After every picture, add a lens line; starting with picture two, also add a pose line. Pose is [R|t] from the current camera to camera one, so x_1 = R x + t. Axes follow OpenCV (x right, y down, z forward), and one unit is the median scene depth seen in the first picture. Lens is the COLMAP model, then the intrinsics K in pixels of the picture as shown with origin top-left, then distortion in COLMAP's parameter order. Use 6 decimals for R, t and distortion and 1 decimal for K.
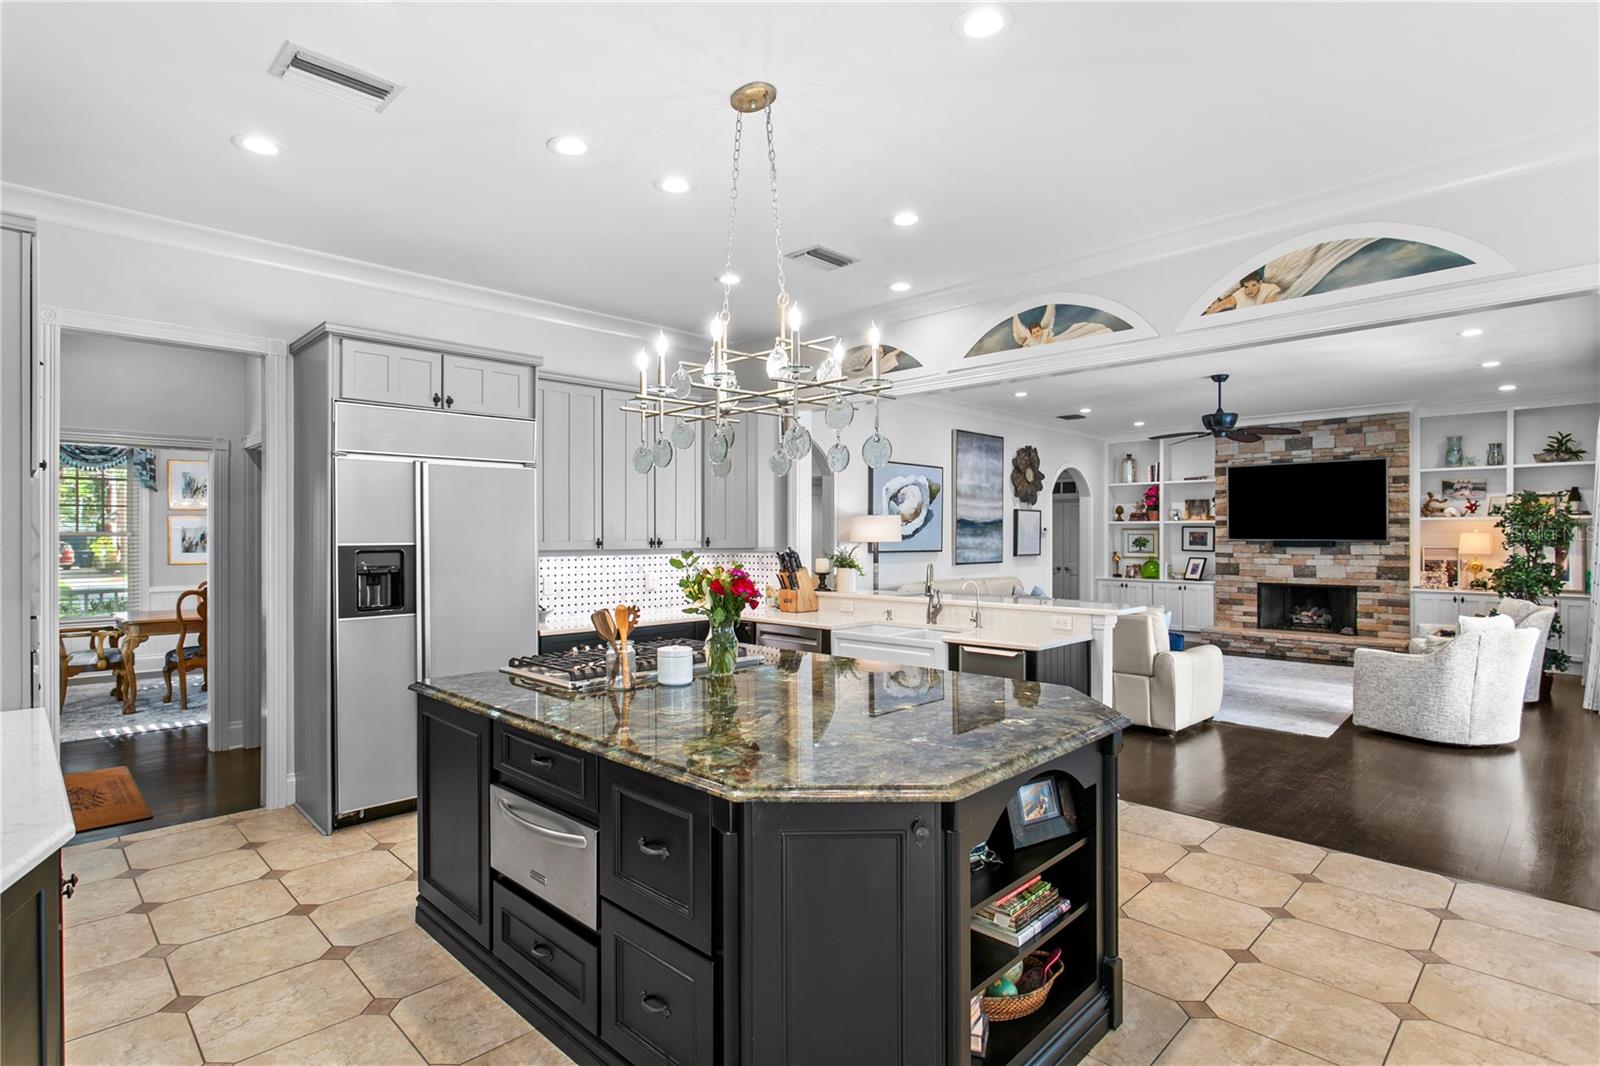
lens RADIAL K [[811.4, 0, 768.7], [0, 811.4, 537.0], [0, 0, 1]] dist [-0.006485, 0.001712]
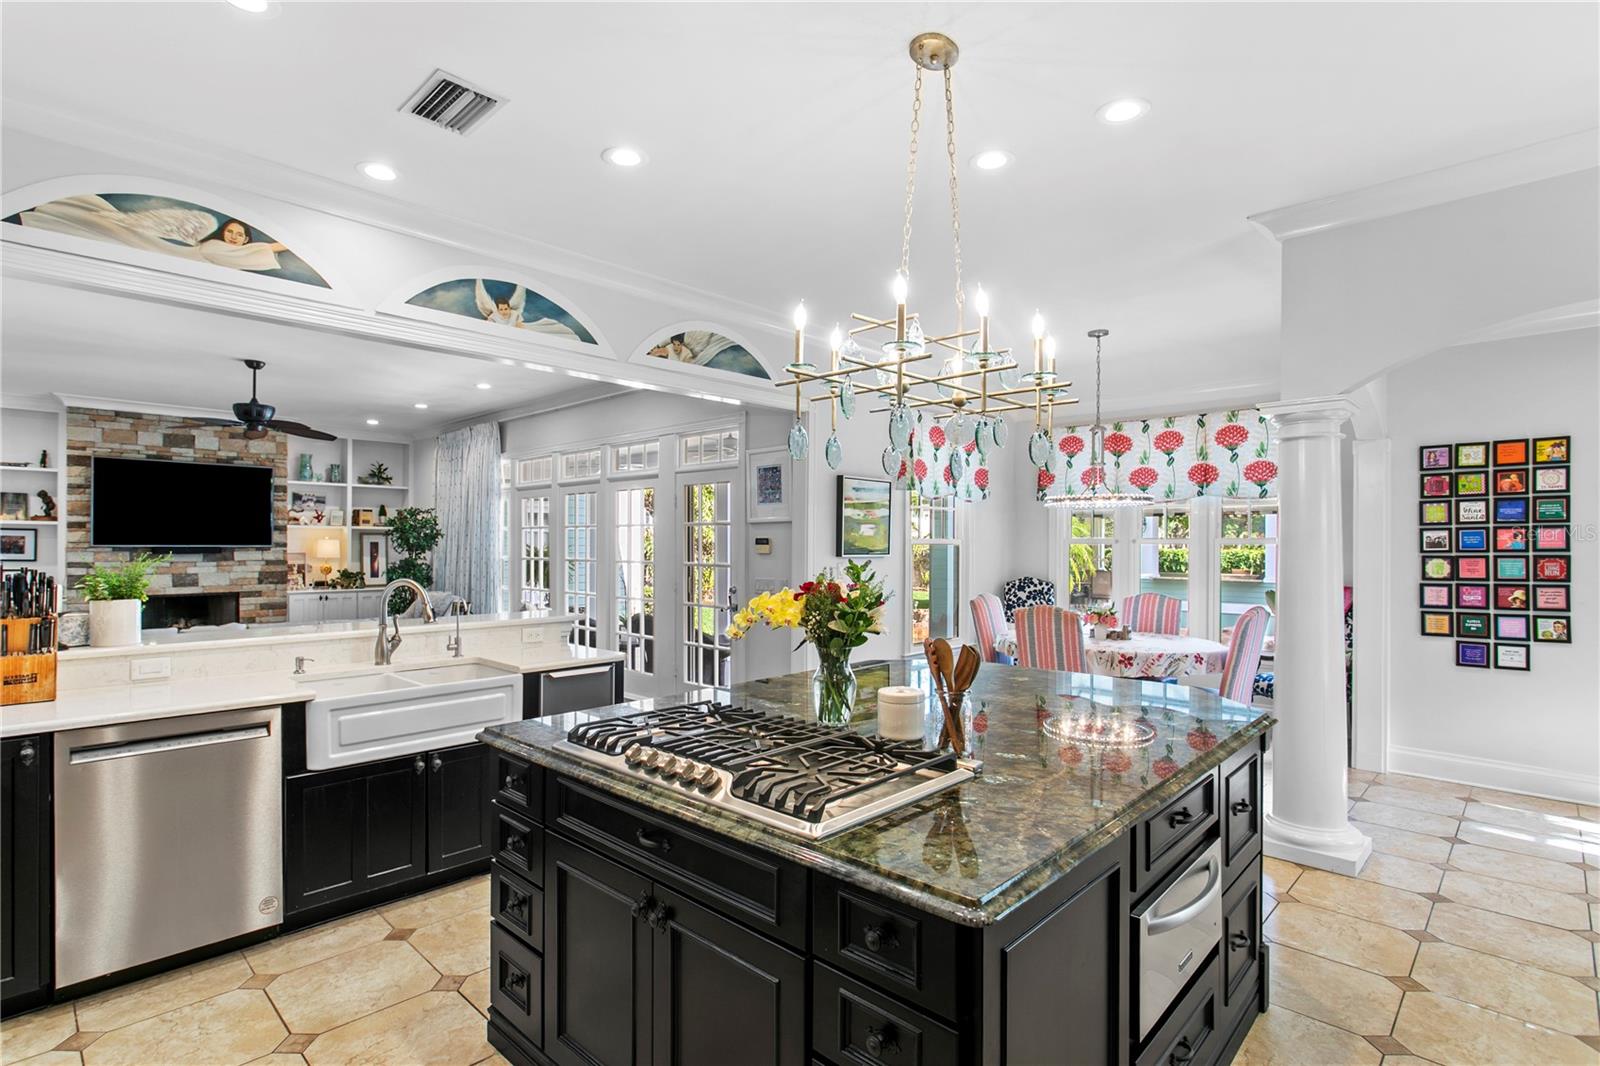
lens RADIAL K [[793.3, 0, 777.1], [0, 793.3, 542.8], [0, 0, 1]] dist [-0.002566, 0.000468]
pose [[-0.028787, 0.002444, 0.999583, -0.277404], [-0.002183, 0.999994, -0.002508, 0.000872], [-0.999583, -0.002254, -0.028782, 0.376425]]
